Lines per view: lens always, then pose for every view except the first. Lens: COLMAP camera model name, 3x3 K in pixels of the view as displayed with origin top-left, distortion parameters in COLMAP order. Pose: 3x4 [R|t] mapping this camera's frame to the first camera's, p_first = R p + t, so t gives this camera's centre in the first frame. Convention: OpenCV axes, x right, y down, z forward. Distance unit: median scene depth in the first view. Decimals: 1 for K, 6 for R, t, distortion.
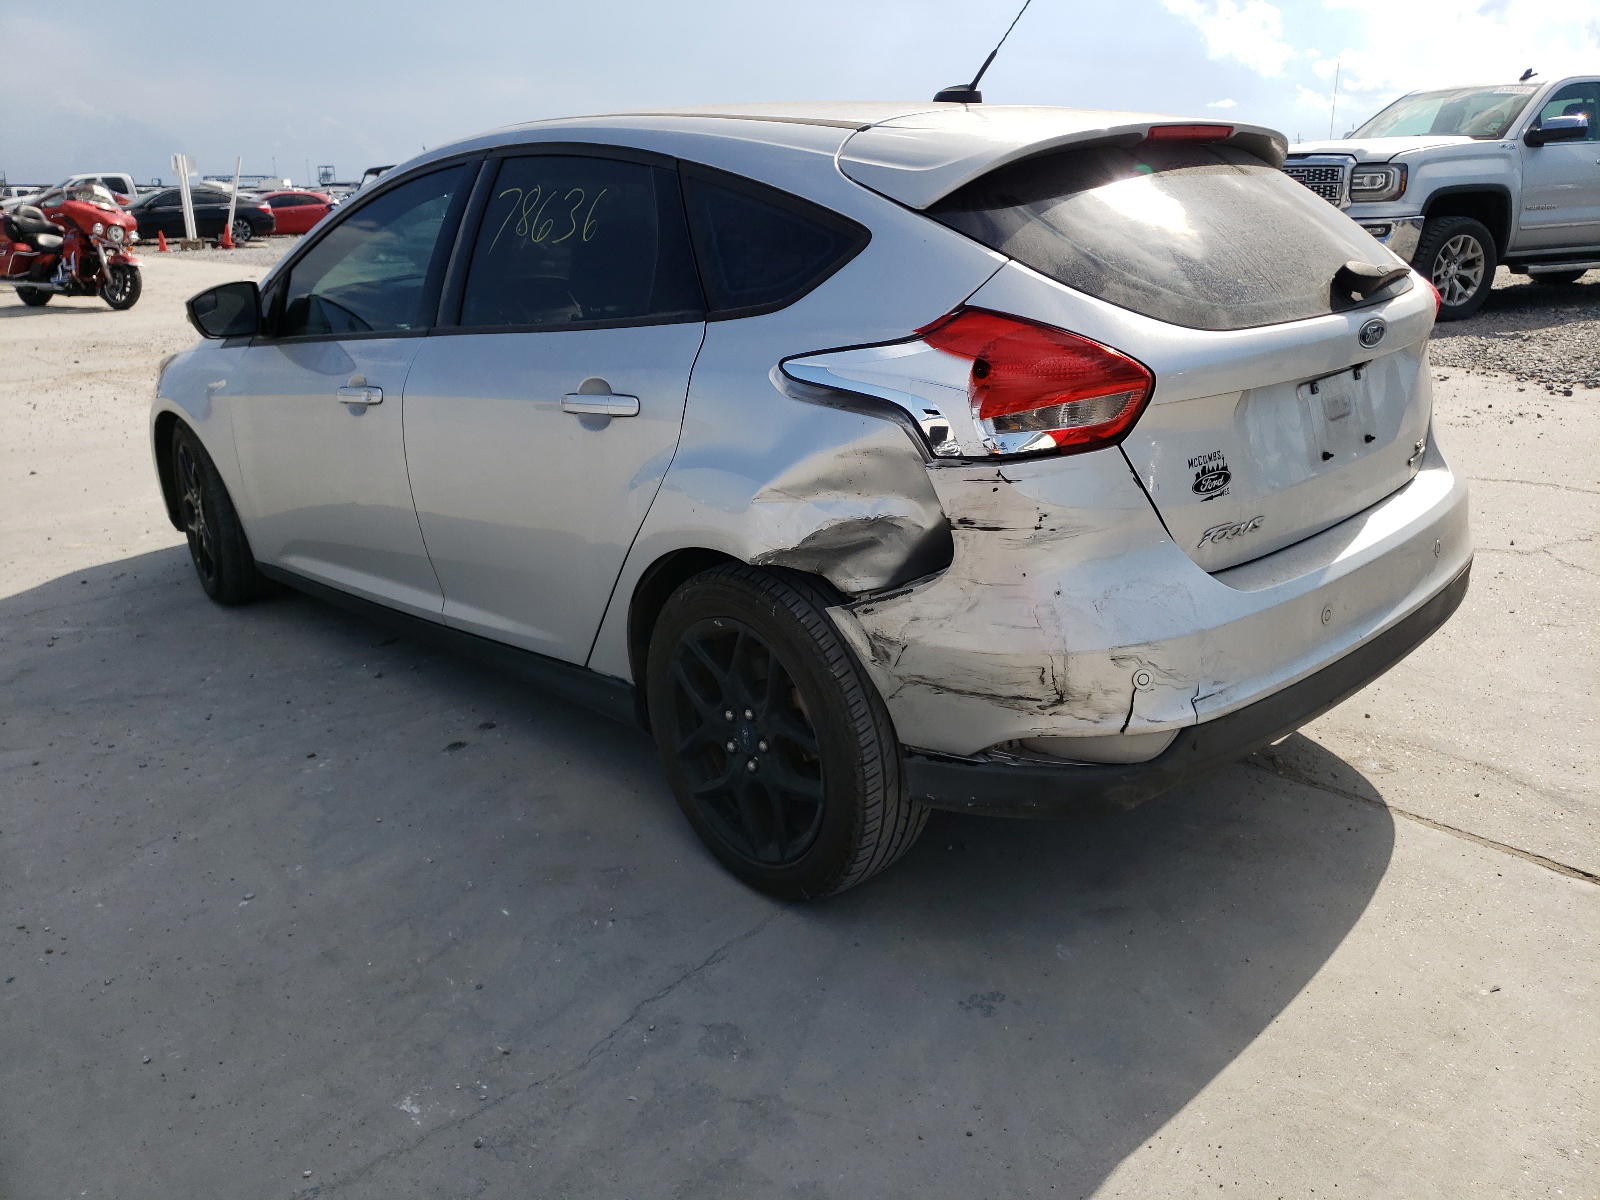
lens RADIAL K [[1211.1, 0, 800.0], [0, 1211.1, 600.0], [0, 0, 1]] dist [-0.078703, 0.003207]
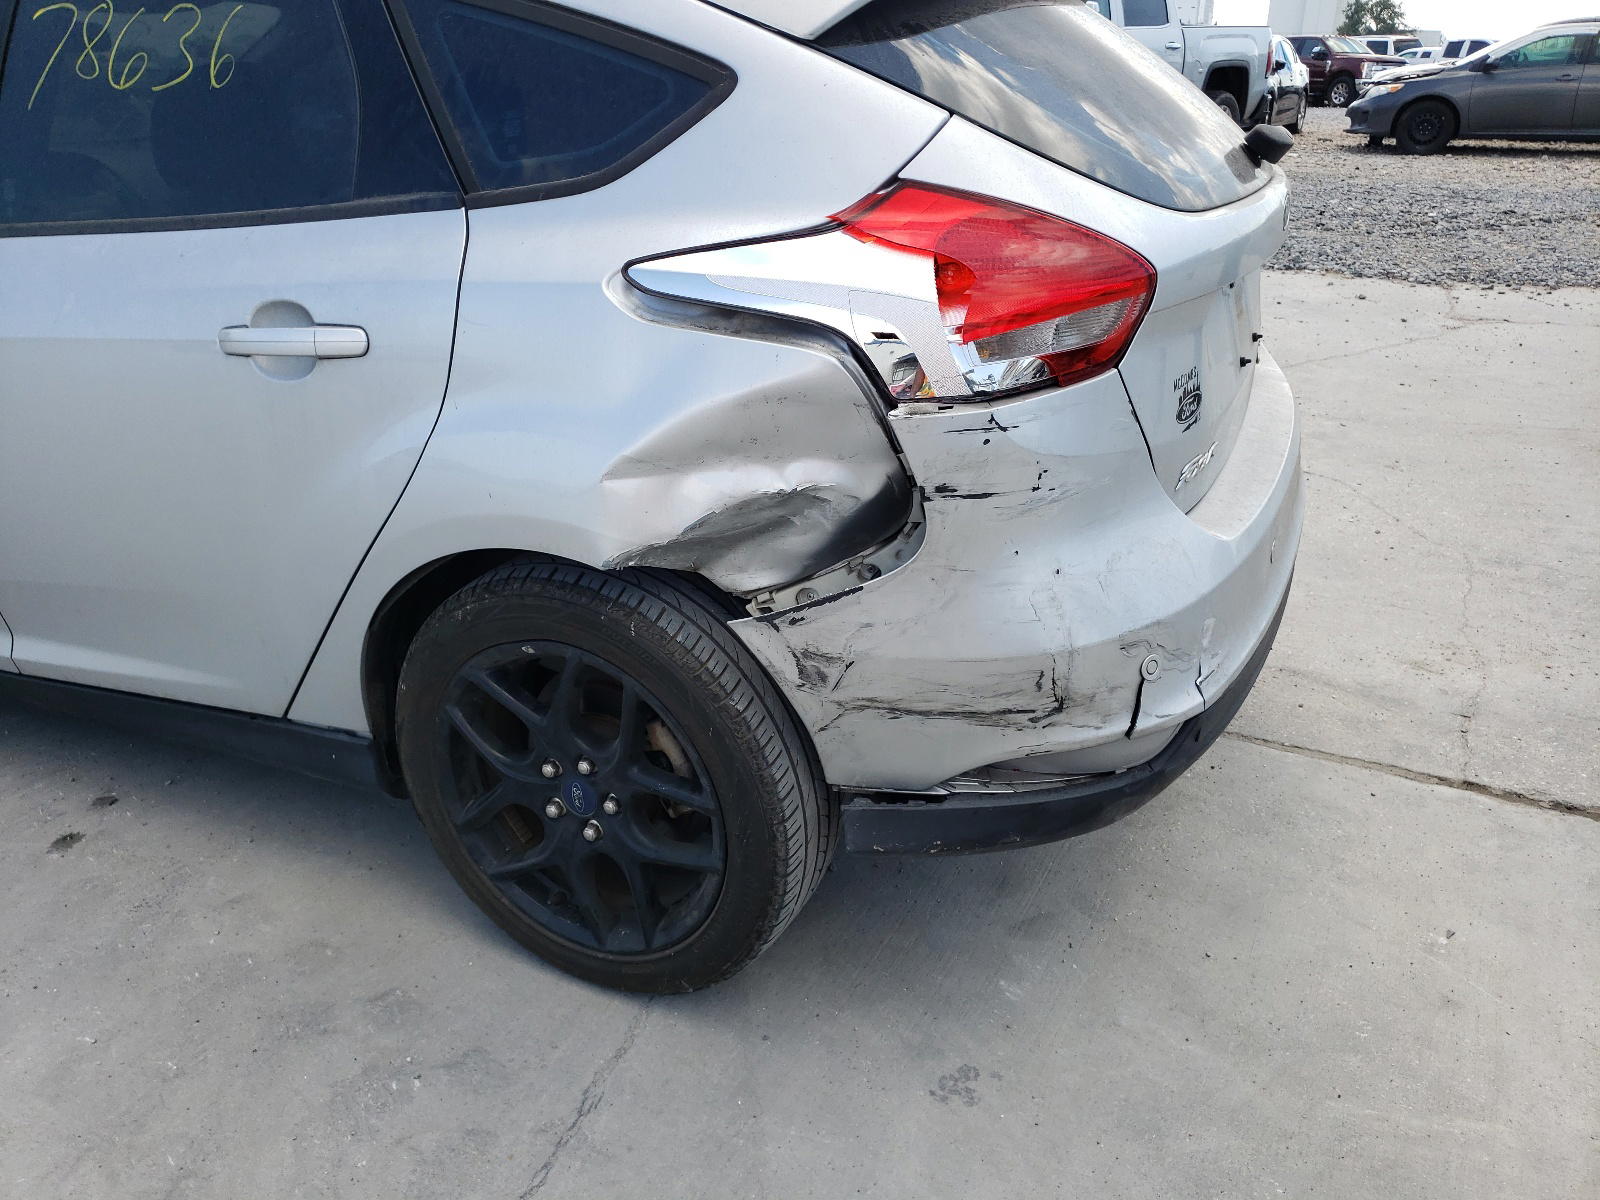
lens RADIAL K [[1226.4, 0, 800.3], [0, 1226.4, 630.6], [0, 0, 1]] dist [-0.027846, -0.015374]
pose [[0.926589, -0.131293, 0.352413, -0.196366], [0.094161, 0.988226, 0.120593, -0.071938], [-0.364097, -0.078557, 0.928042, 0.322694]]
